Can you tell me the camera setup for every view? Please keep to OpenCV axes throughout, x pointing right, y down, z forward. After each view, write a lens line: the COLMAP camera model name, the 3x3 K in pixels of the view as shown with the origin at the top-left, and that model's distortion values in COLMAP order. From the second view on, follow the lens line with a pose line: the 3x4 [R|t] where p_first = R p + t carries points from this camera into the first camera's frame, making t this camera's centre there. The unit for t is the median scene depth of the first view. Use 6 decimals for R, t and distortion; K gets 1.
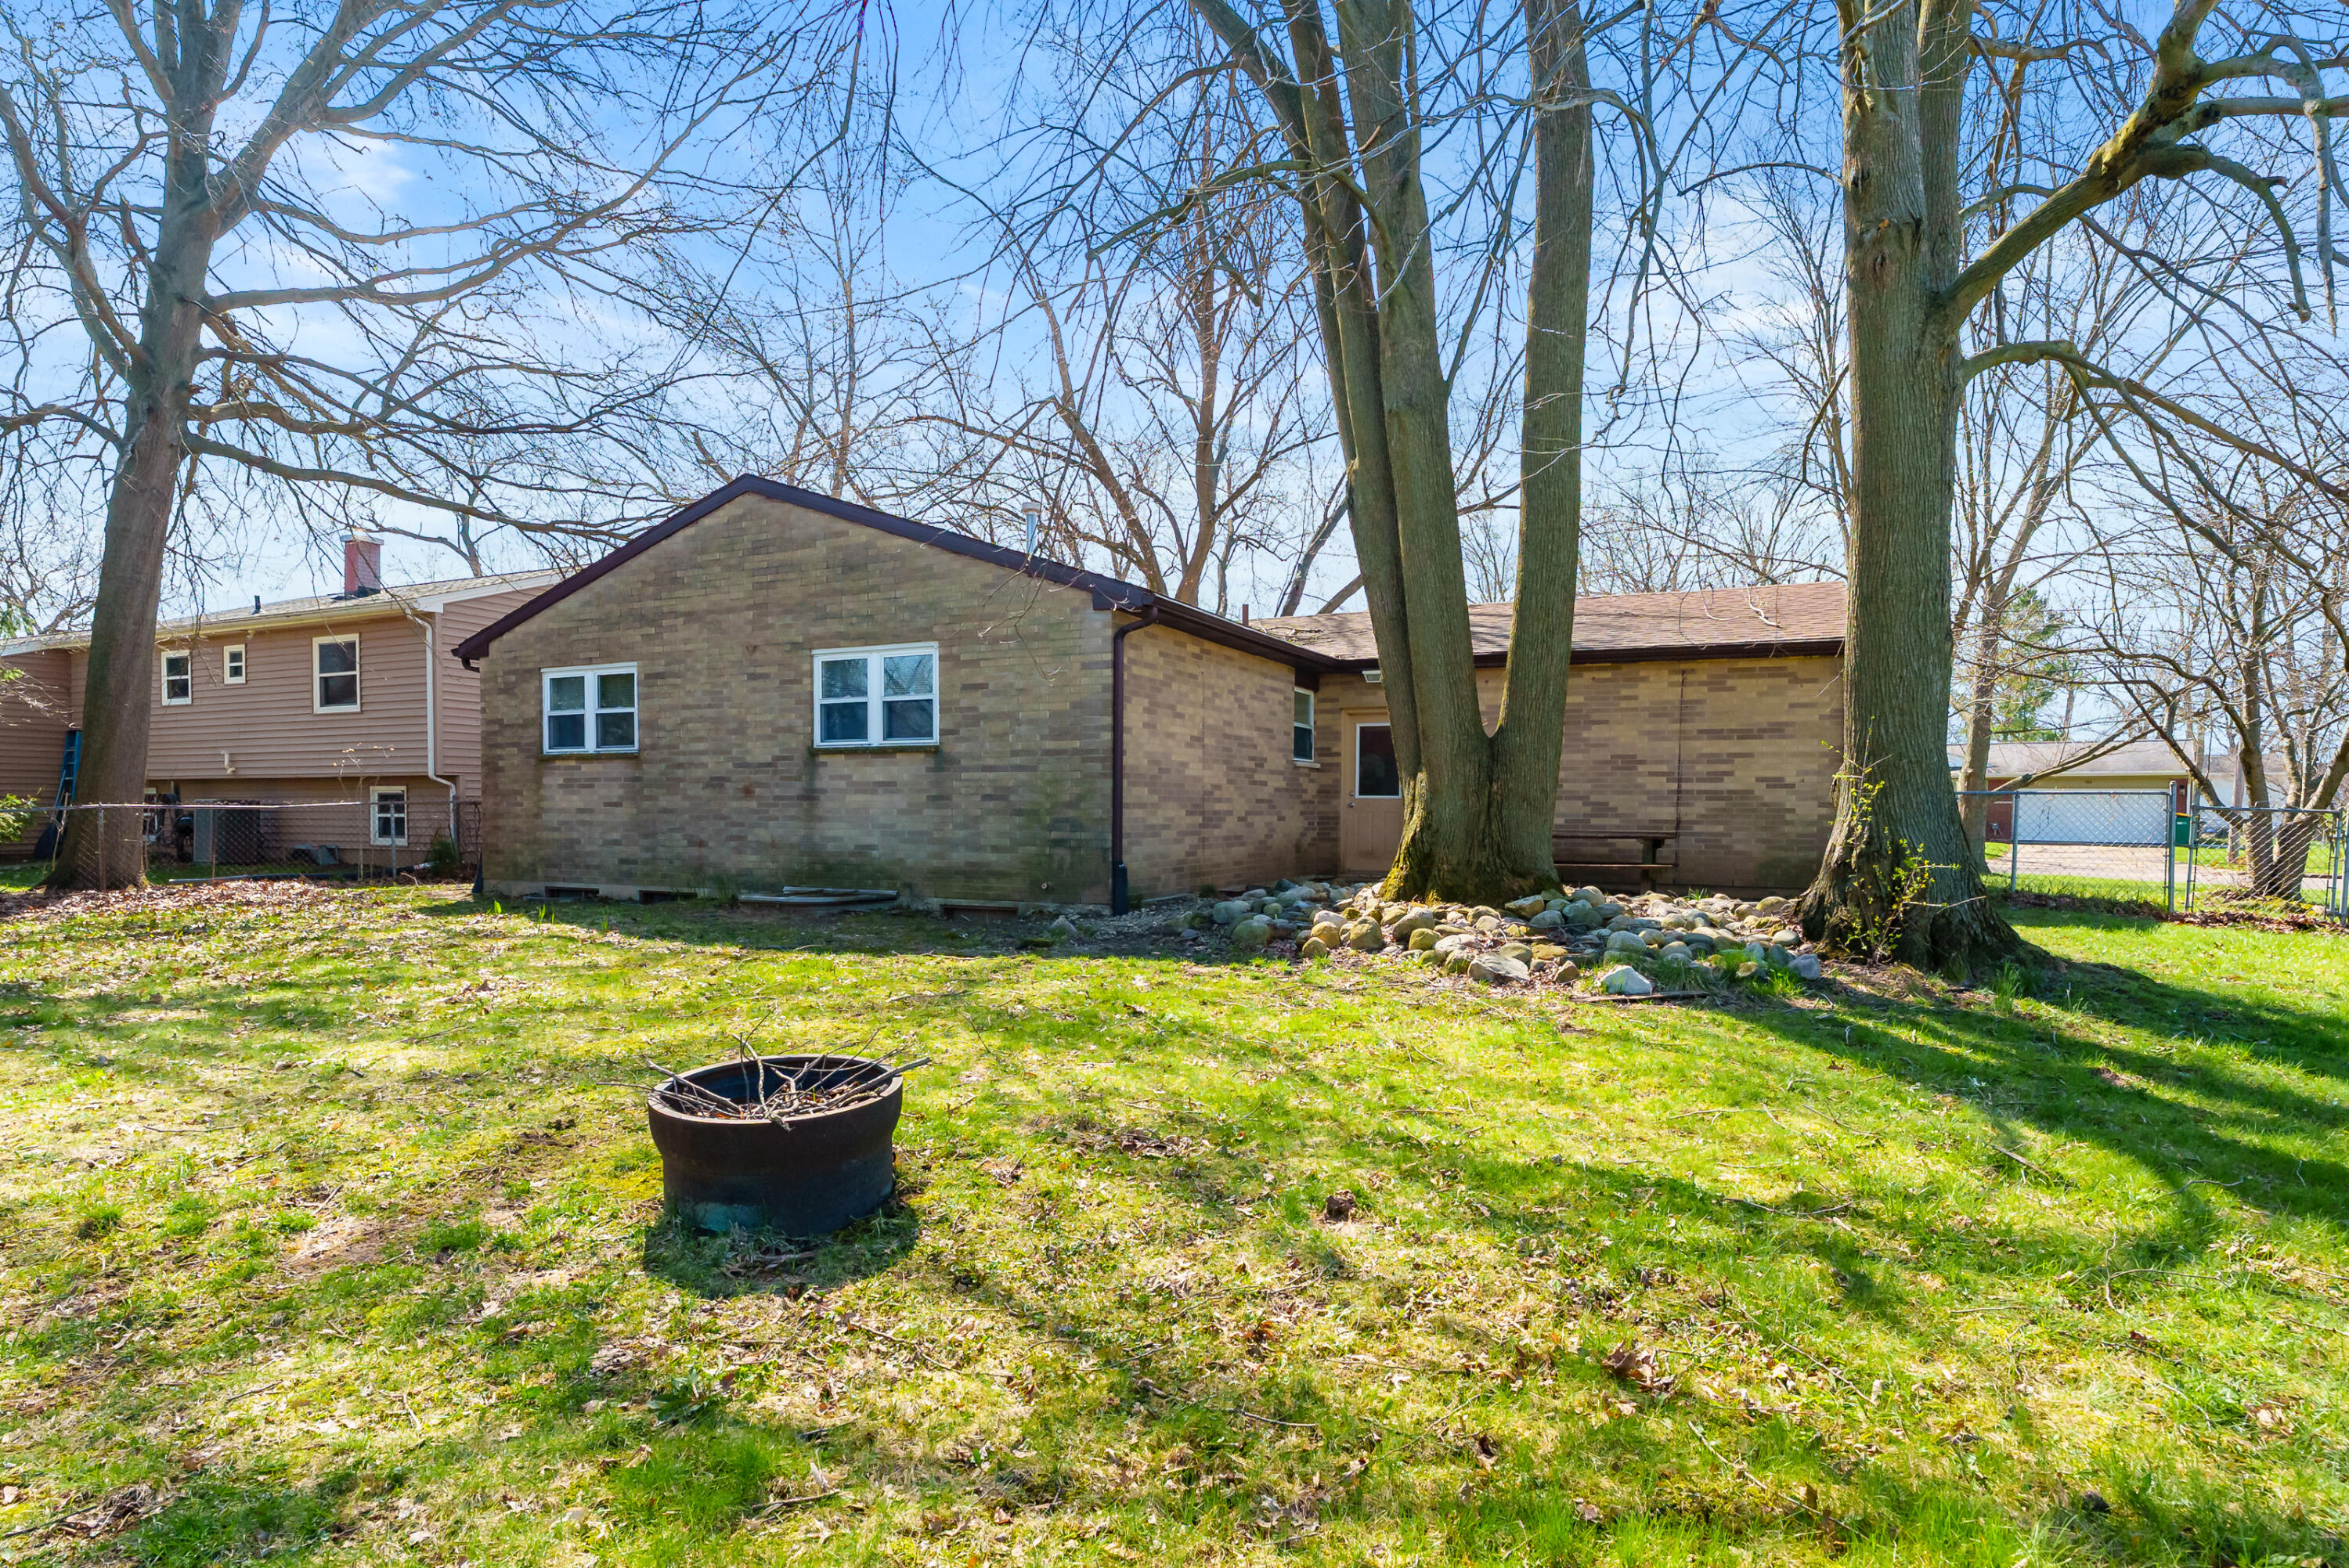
lens RADIAL K [[1172.0, 0, 1172.1], [0, 1172.0, 836.5], [0, 0, 1]] dist [0.000048, 0.000379]
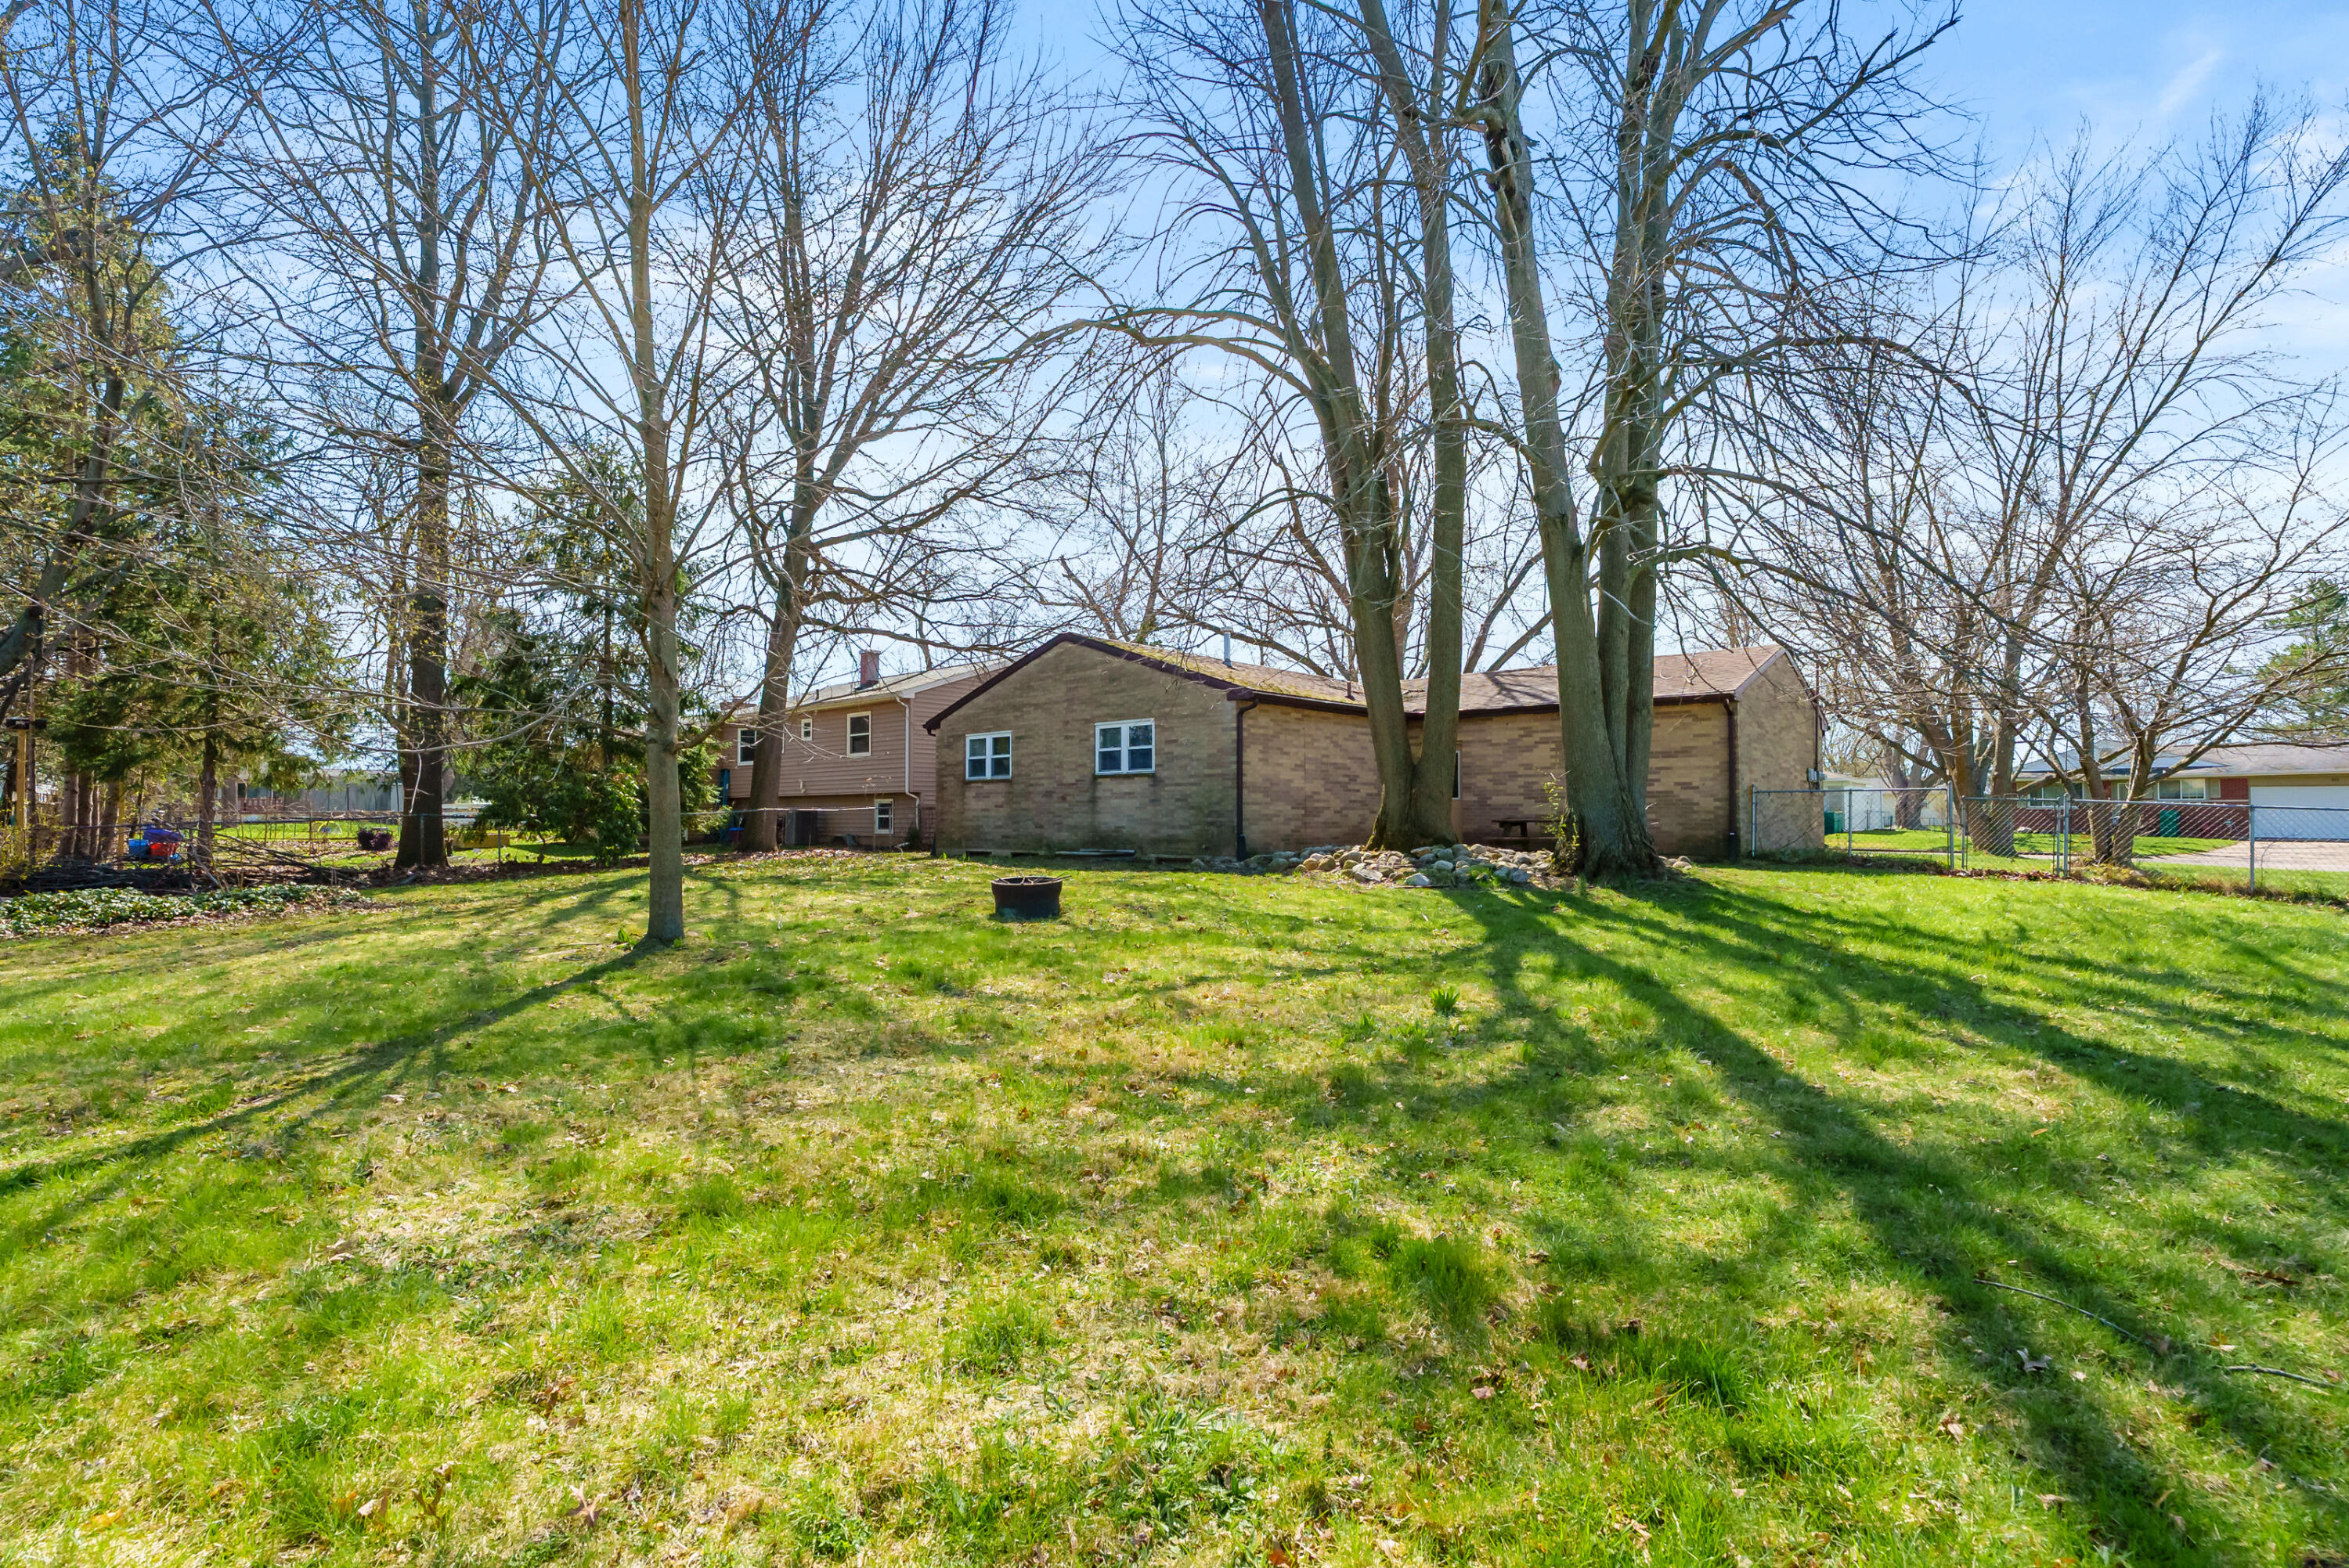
lens RADIAL K [[1079.3, 0, 1178.5], [0, 1079.3, 805.2], [0, 0, 1]] dist [-0.004017, -0.000270]
pose [[0.956208, -0.007955, -0.292580, 0.269087], [-0.002717, 0.999346, -0.036050, 0.028750], [0.292675, 0.035266, 0.955561, -0.503489]]
